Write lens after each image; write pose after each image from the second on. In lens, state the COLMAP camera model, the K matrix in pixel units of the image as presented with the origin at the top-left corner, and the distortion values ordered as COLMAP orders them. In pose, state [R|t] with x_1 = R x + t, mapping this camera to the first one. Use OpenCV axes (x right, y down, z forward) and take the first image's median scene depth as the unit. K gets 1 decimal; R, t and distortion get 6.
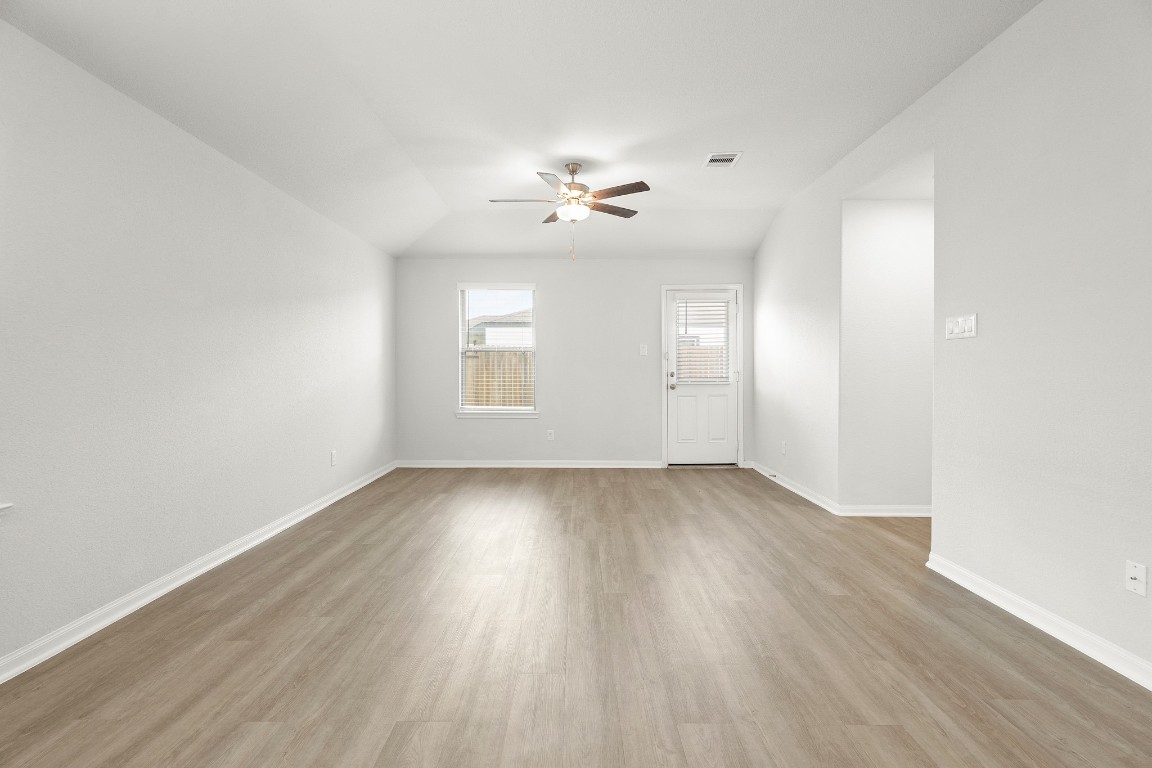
lens RADIAL K [[528.7, 0, 577.0], [0, 528.7, 383.0], [0, 0, 1]] dist [-0.000044, 0.001410]
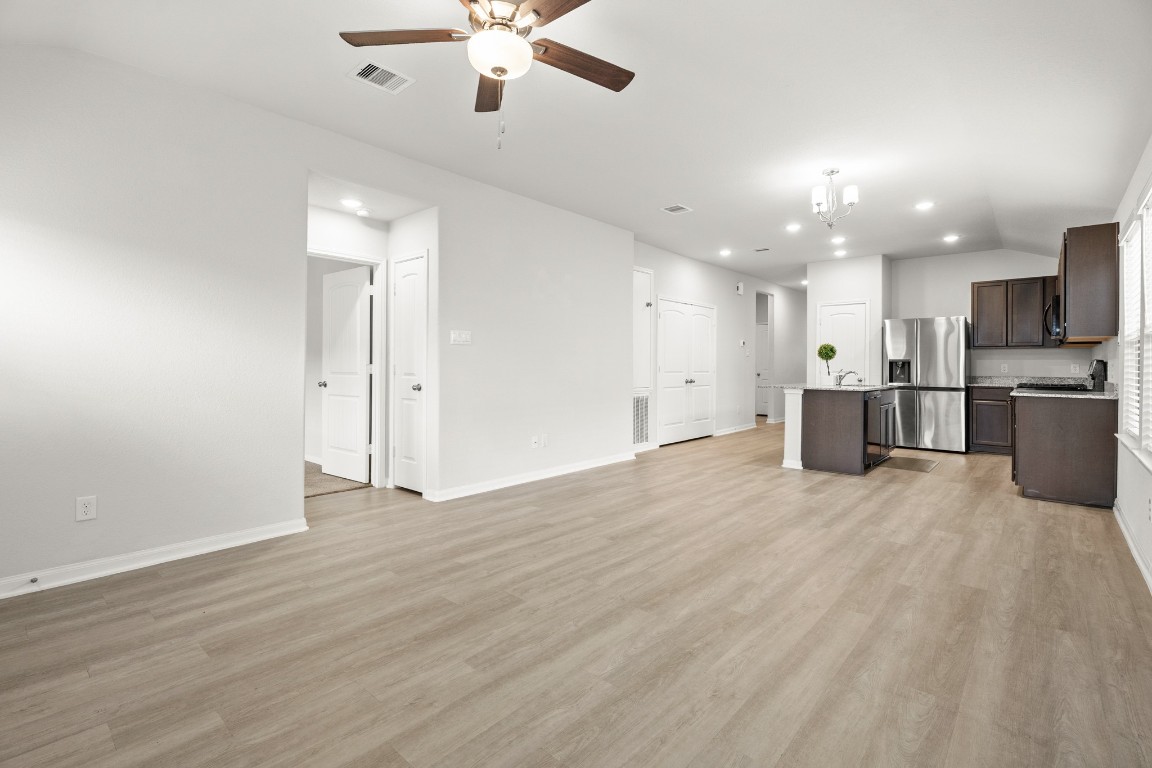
lens RADIAL K [[528.7, 0, 572.4], [0, 528.7, 357.7], [0, 0, 1]] dist [-0.000044, 0.001410]
pose [[-0.749900, 0.004130, 0.661538, -0.408088], [0.006879, 0.999975, 0.001555, -0.029726], [-0.661515, 0.005716, -0.749910, 1.368488]]
